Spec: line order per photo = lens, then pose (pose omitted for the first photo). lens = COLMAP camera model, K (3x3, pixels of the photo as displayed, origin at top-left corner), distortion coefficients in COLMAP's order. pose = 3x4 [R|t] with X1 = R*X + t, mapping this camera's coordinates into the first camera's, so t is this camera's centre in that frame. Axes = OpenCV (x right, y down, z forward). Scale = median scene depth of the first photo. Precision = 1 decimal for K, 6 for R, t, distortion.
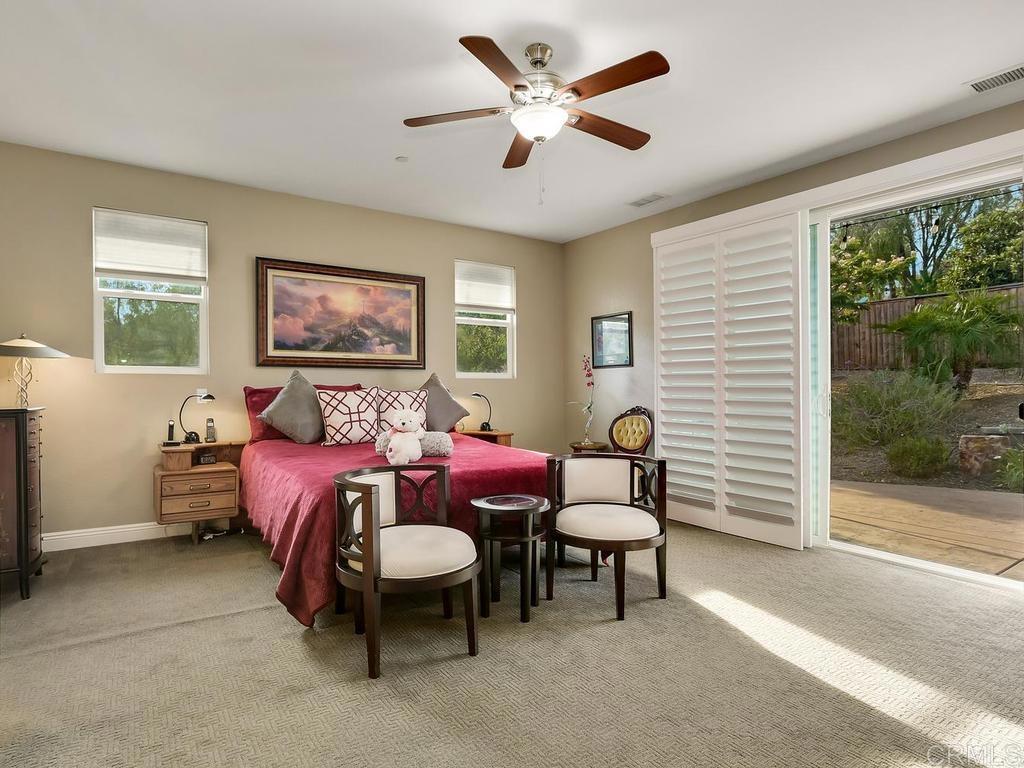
lens RADIAL K [[589.3, 0, 510.7], [0, 589.3, 381.0], [0, 0, 1]] dist [0.000542, 0.000450]
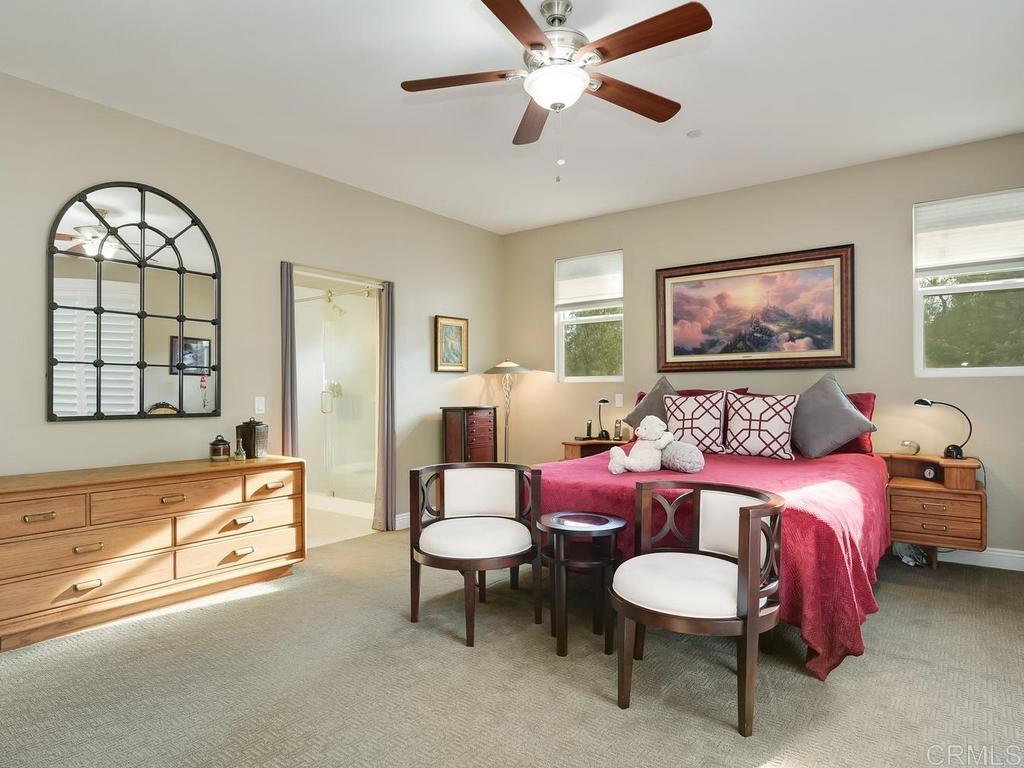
lens RADIAL K [[627.3, 0, 510.4], [0, 627.3, 393.5], [0, 0, 1]] dist [0.000824, -0.000352]
pose [[0.307868, -0.003709, -0.951422, 0.524179], [0.015627, 0.999877, 0.001159, 0.006463], [0.951301, -0.015225, 0.307888, 0.371341]]
